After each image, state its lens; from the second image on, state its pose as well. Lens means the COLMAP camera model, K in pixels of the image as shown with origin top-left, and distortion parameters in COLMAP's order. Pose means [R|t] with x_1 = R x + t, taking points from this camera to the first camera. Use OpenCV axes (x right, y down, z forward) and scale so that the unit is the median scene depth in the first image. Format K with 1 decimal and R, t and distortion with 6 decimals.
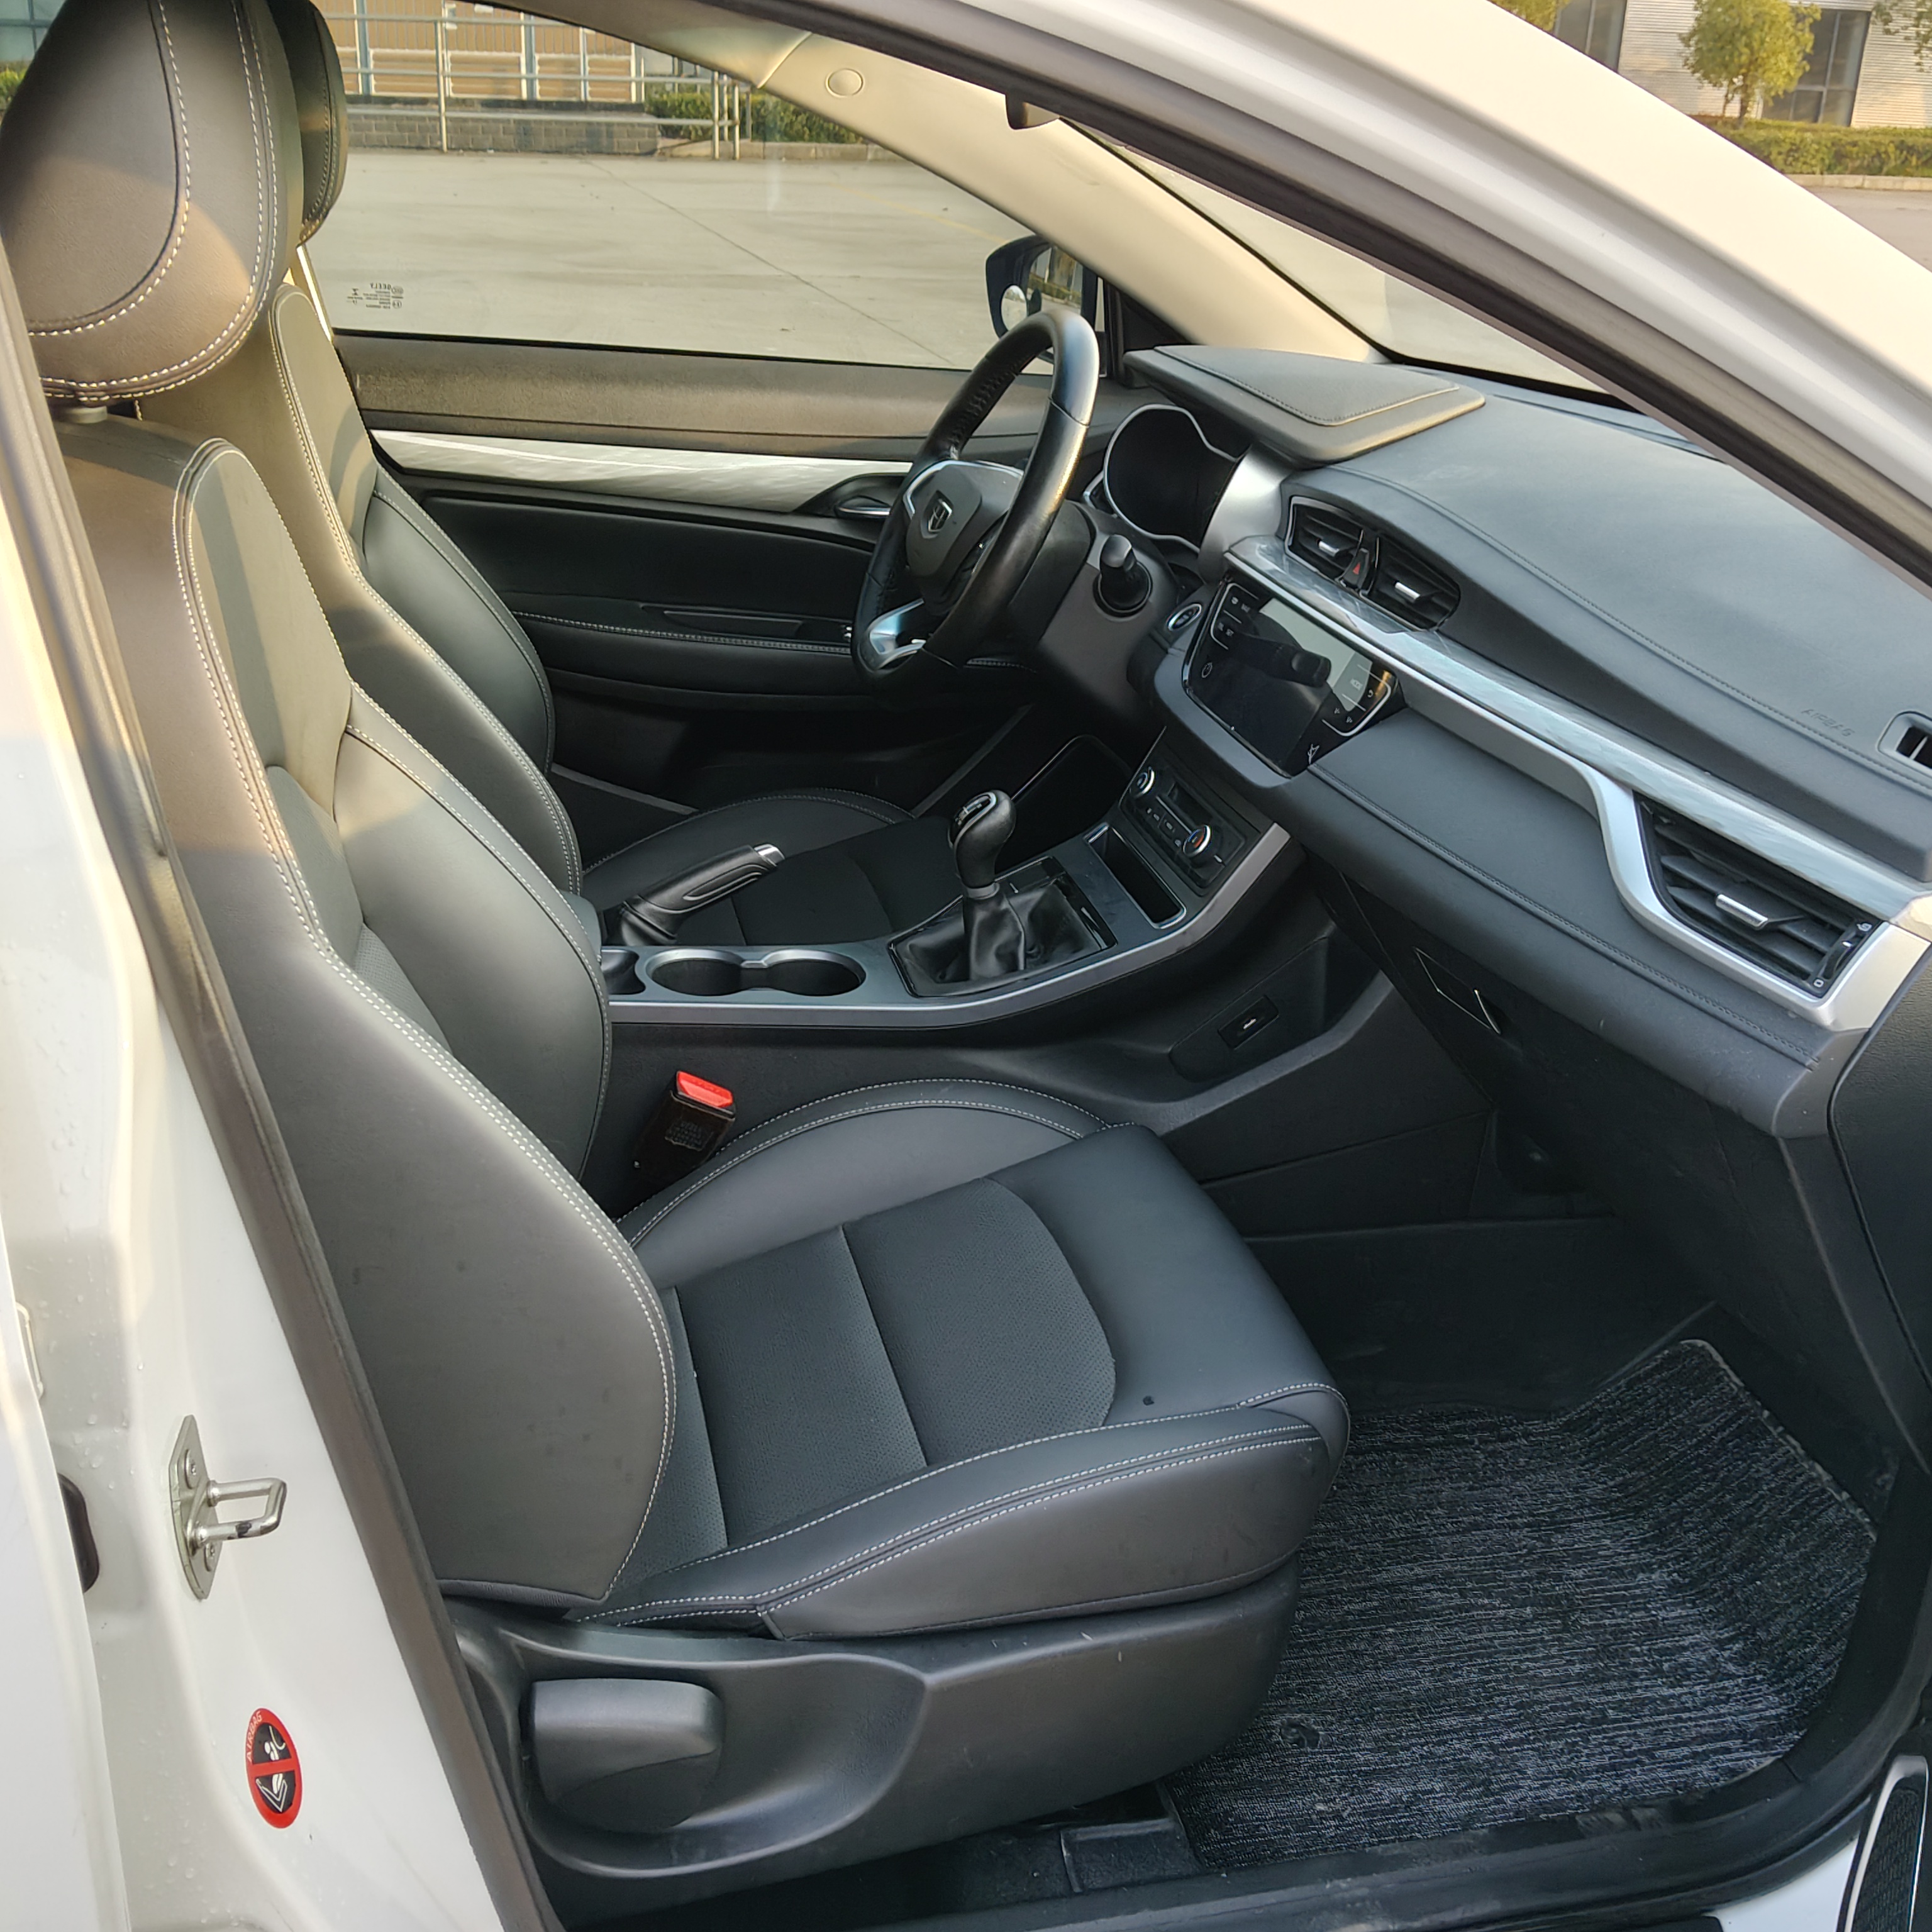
lens RADIAL K [[1988.8, 0, 865.8], [0, 1988.8, 972.2], [0, 0, 1]] dist [0.089846, -0.098319]
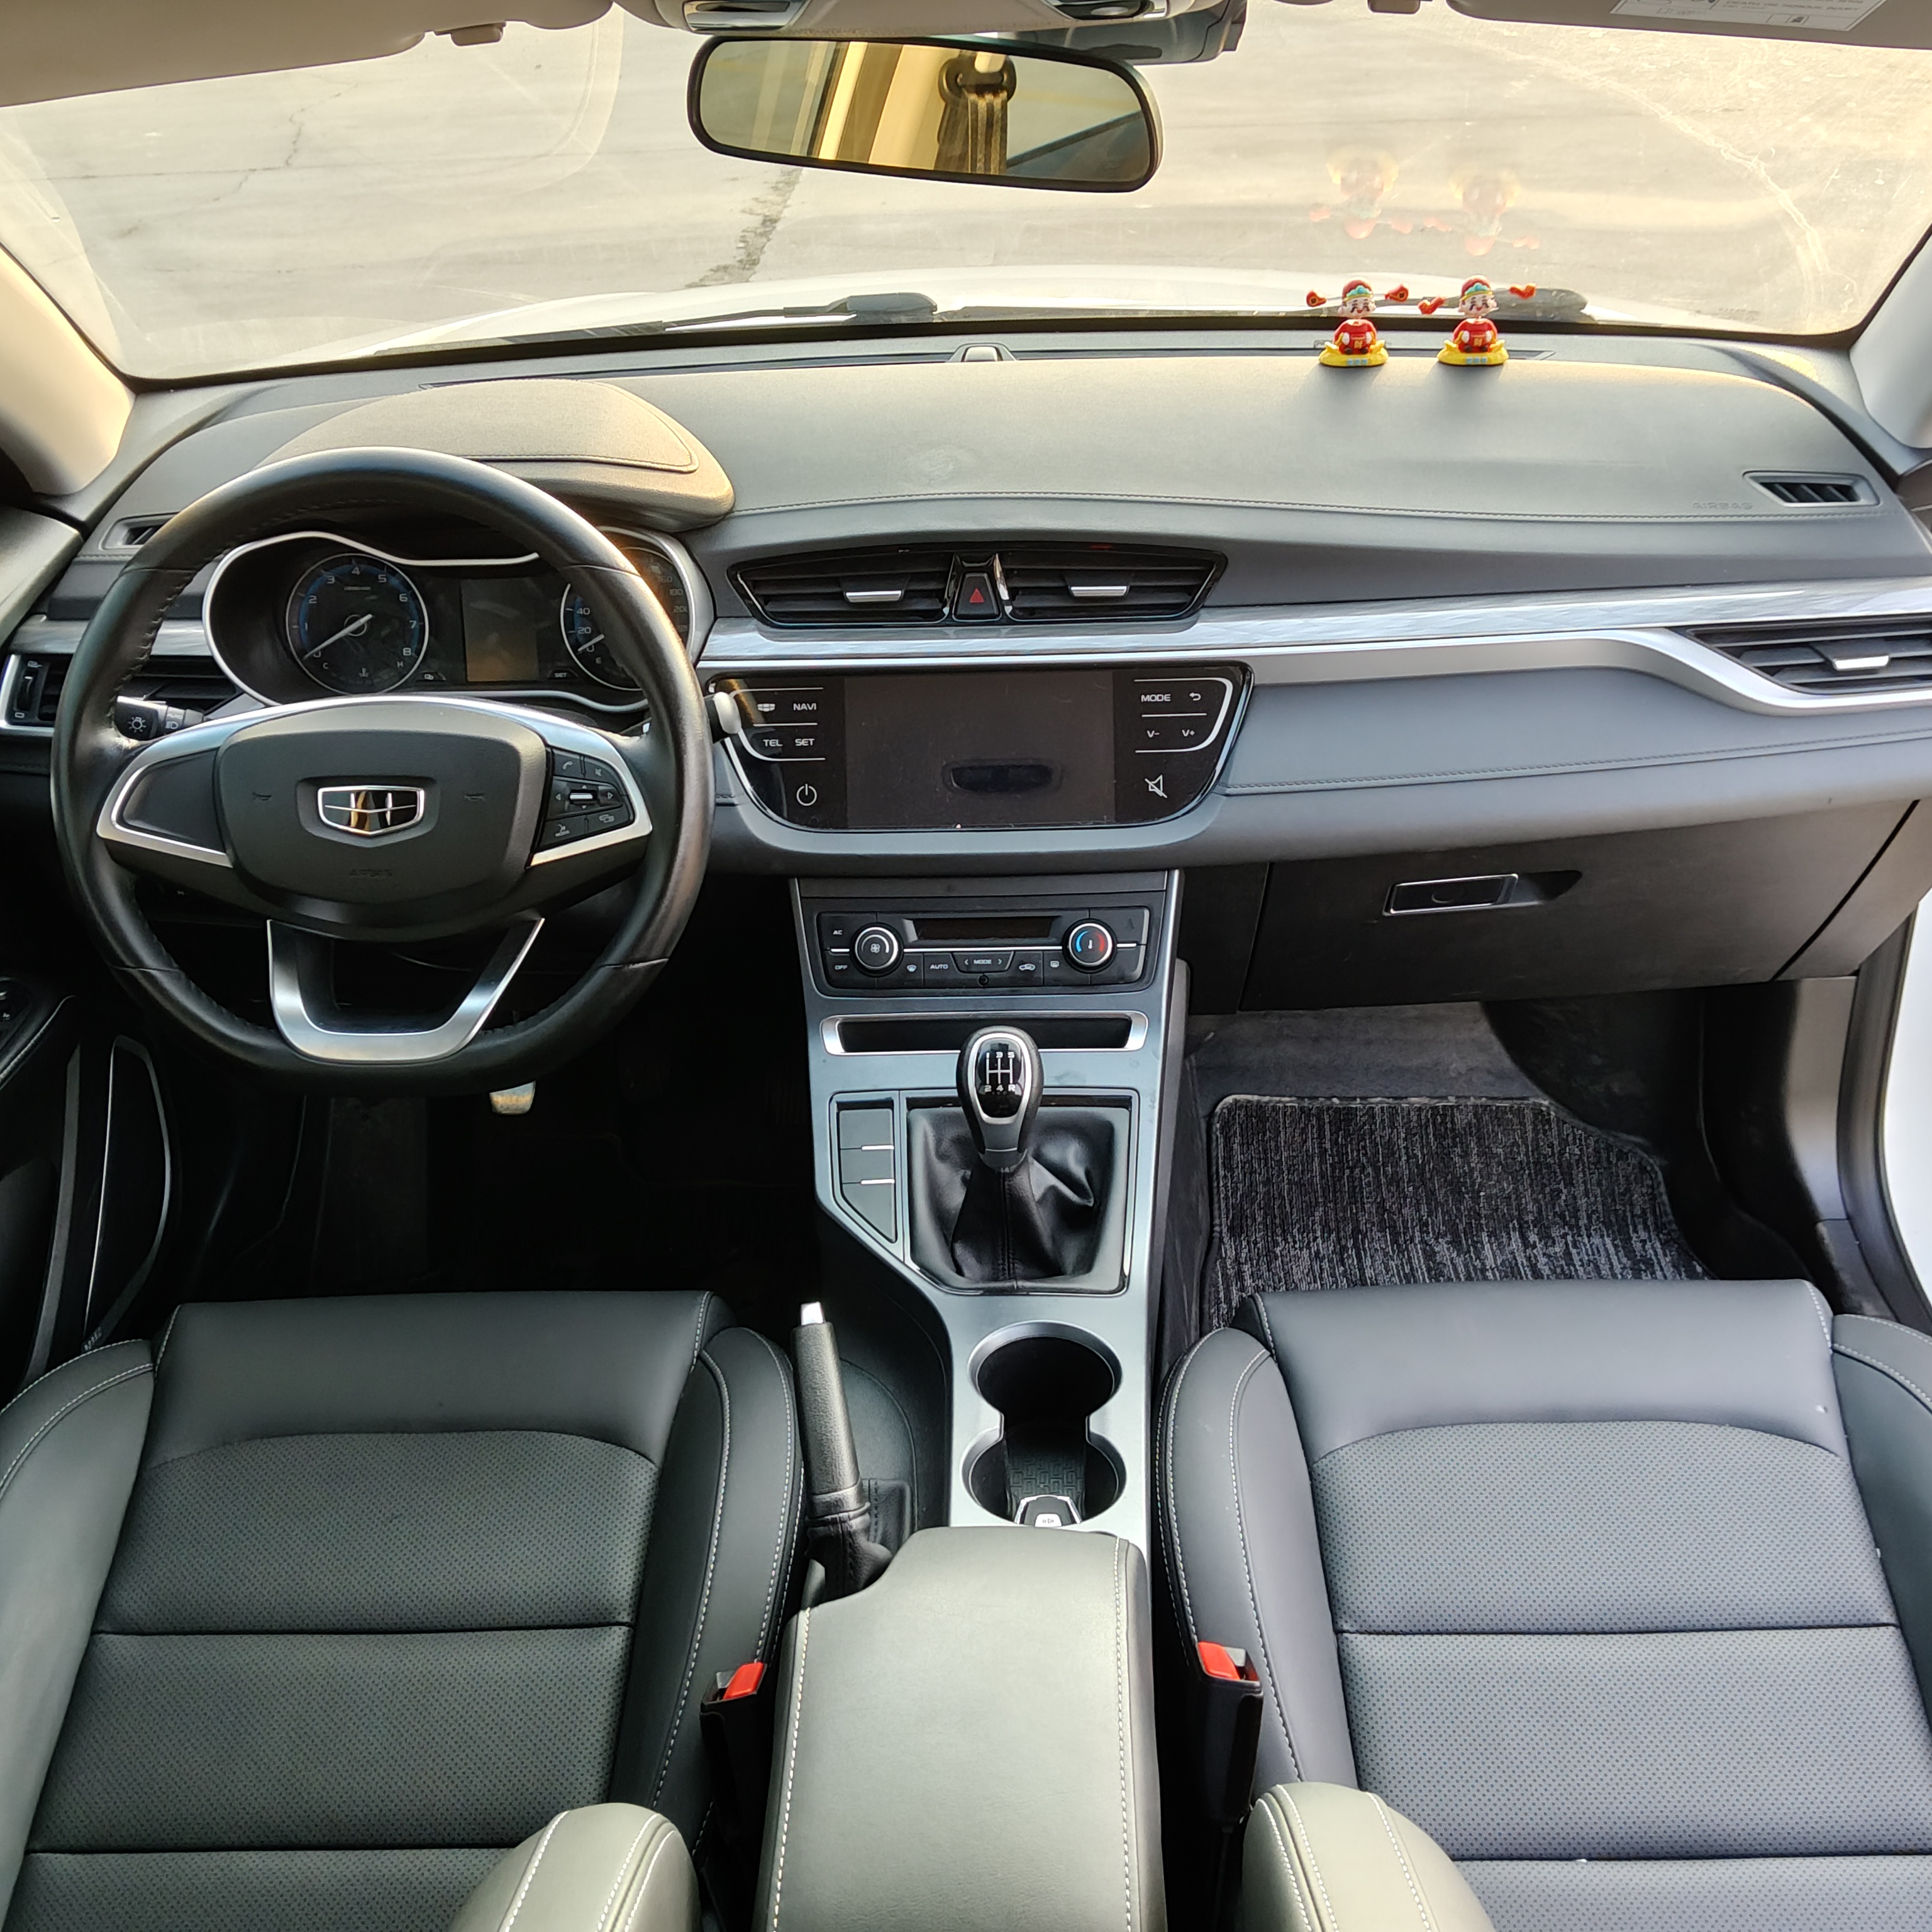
lens RADIAL K [[2083.0, 0, 960.8], [0, 2083.0, 969.1], [0, 0, 1]] dist [0.178616, -0.512192]
pose [[0.216112, -0.523500, 0.824163, -0.604287], [0.436579, 0.806835, 0.398014, -0.451958], [-0.873324, 0.273797, 0.402916, 0.721427]]
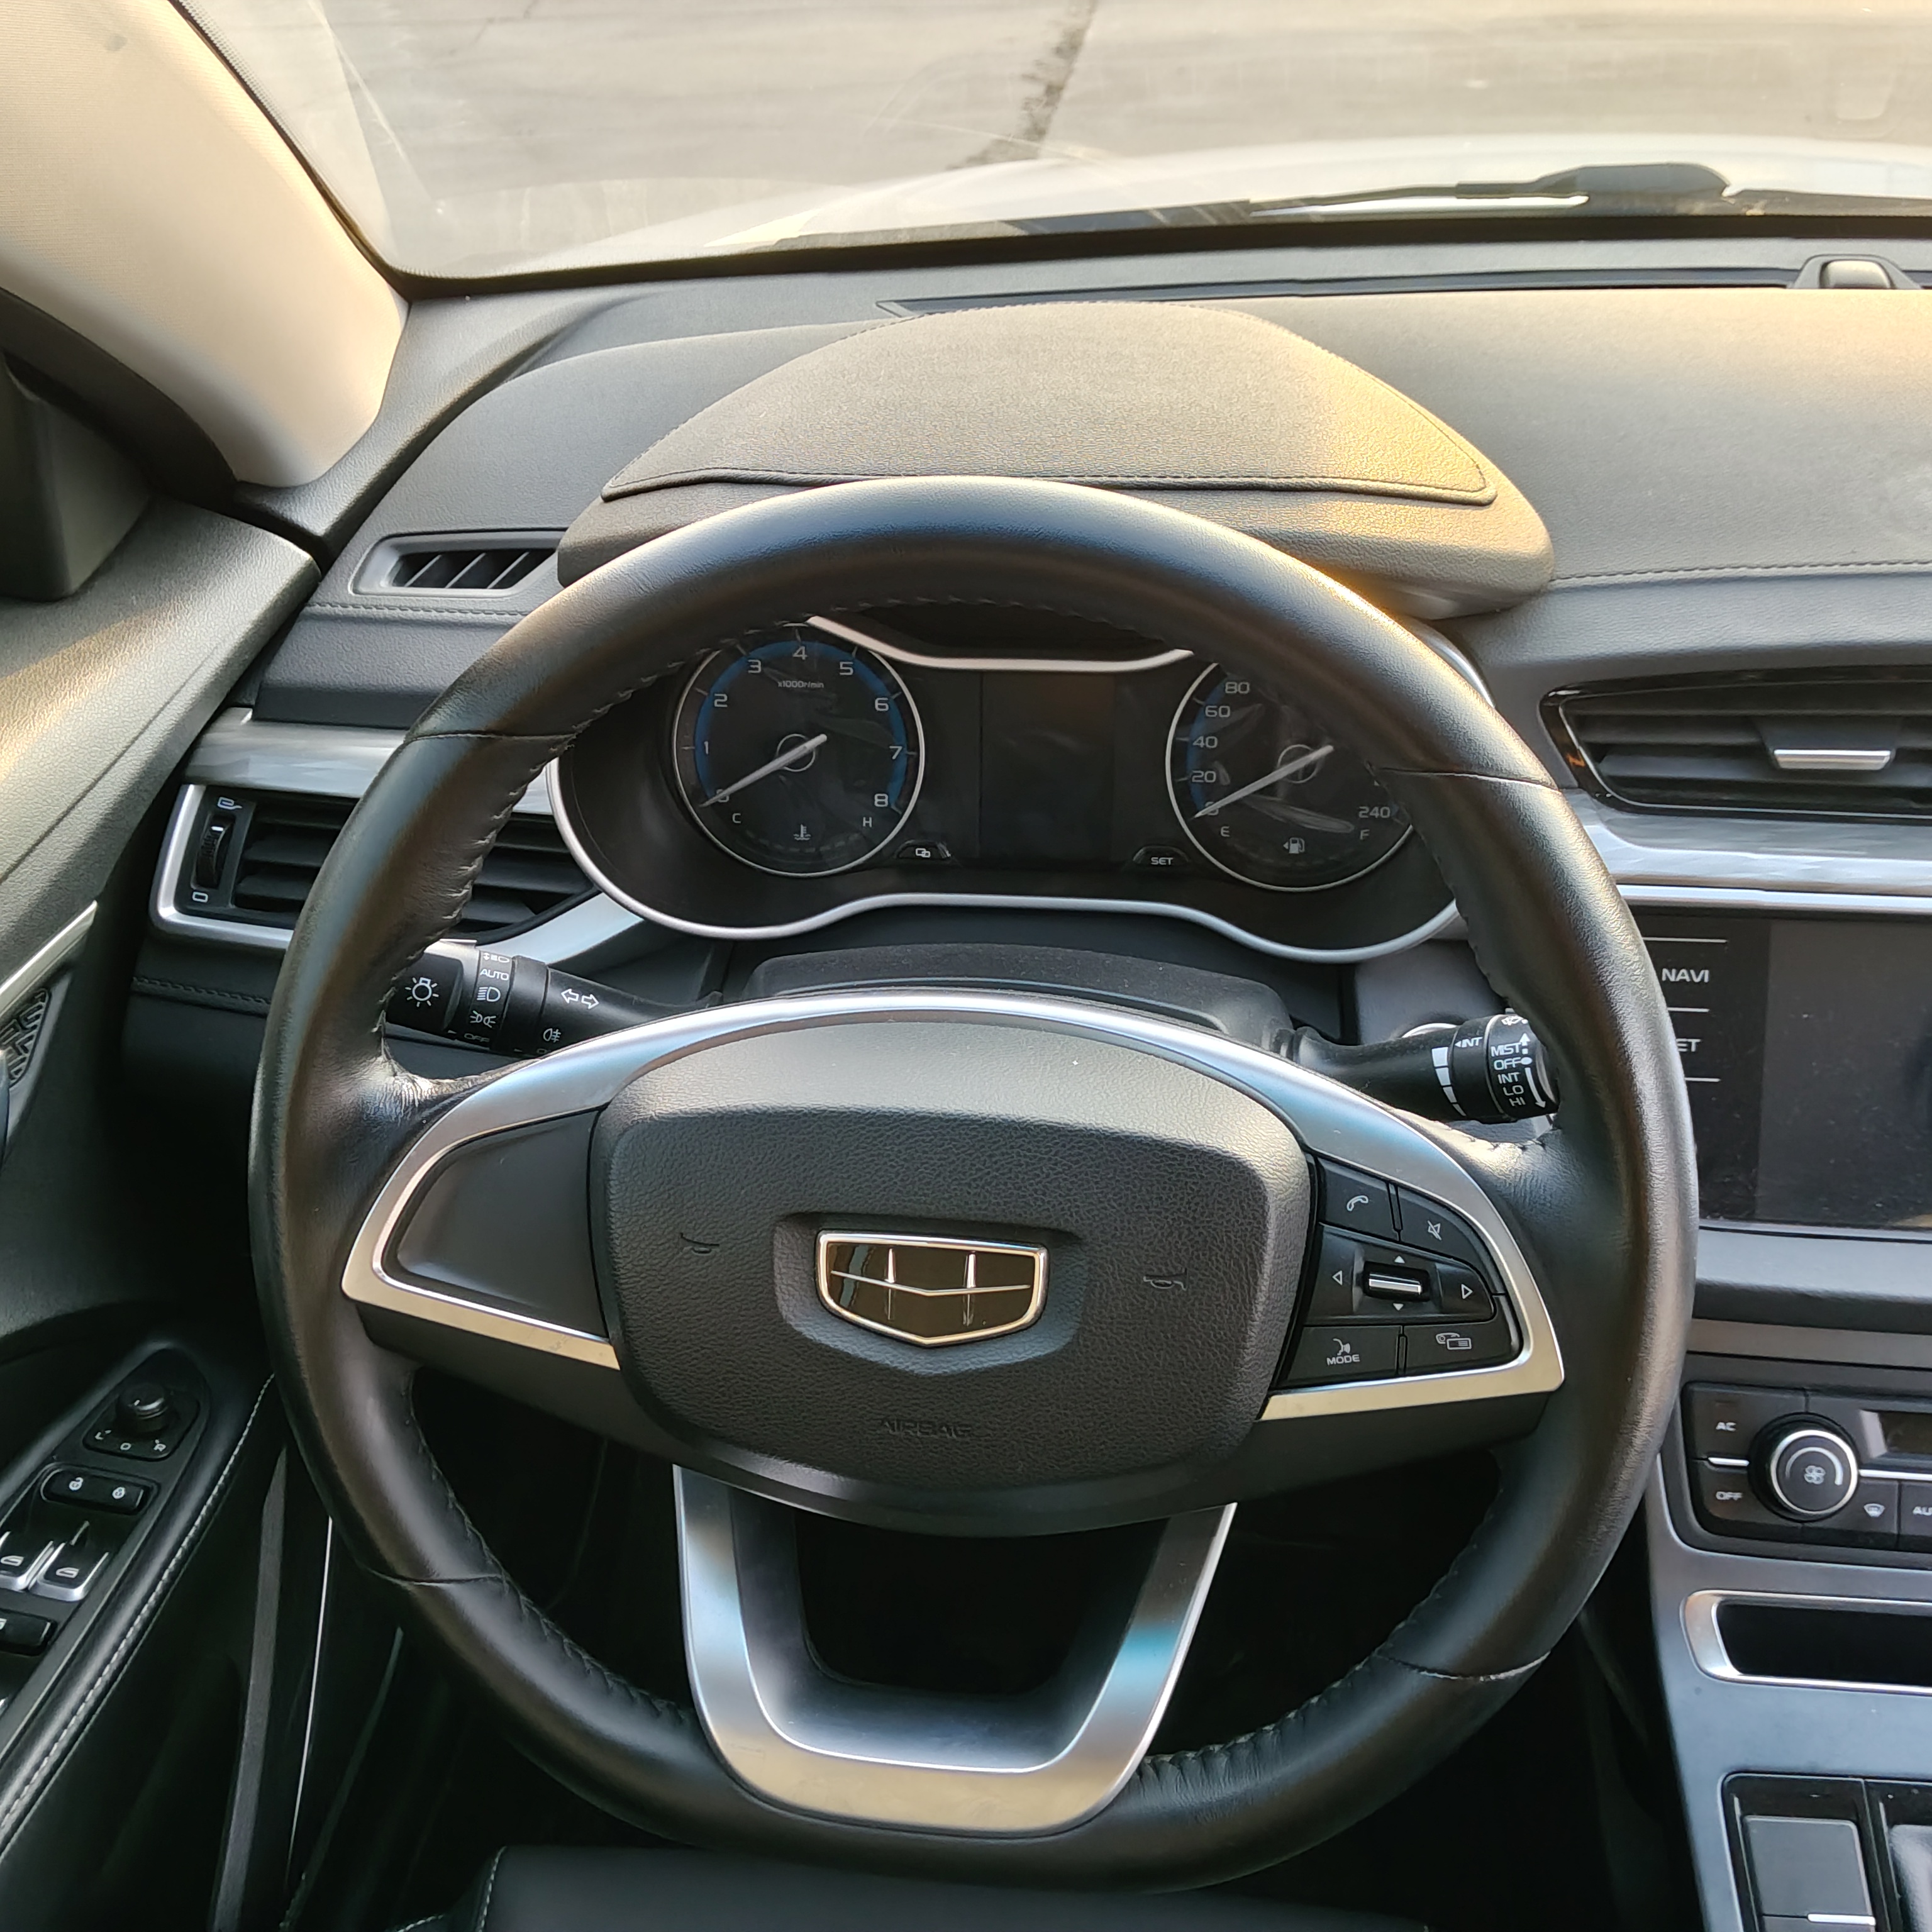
lens RADIAL K [[2076.2, 0, 966.8], [0, 2076.2, 977.3], [0, 0, 1]] dist [0.135278, -0.355665]
pose [[0.306410, -0.553790, 0.774228, -0.202824], [0.426414, 0.807033, 0.408496, -0.467236], [-0.851049, 0.204974, 0.483426, 1.036985]]
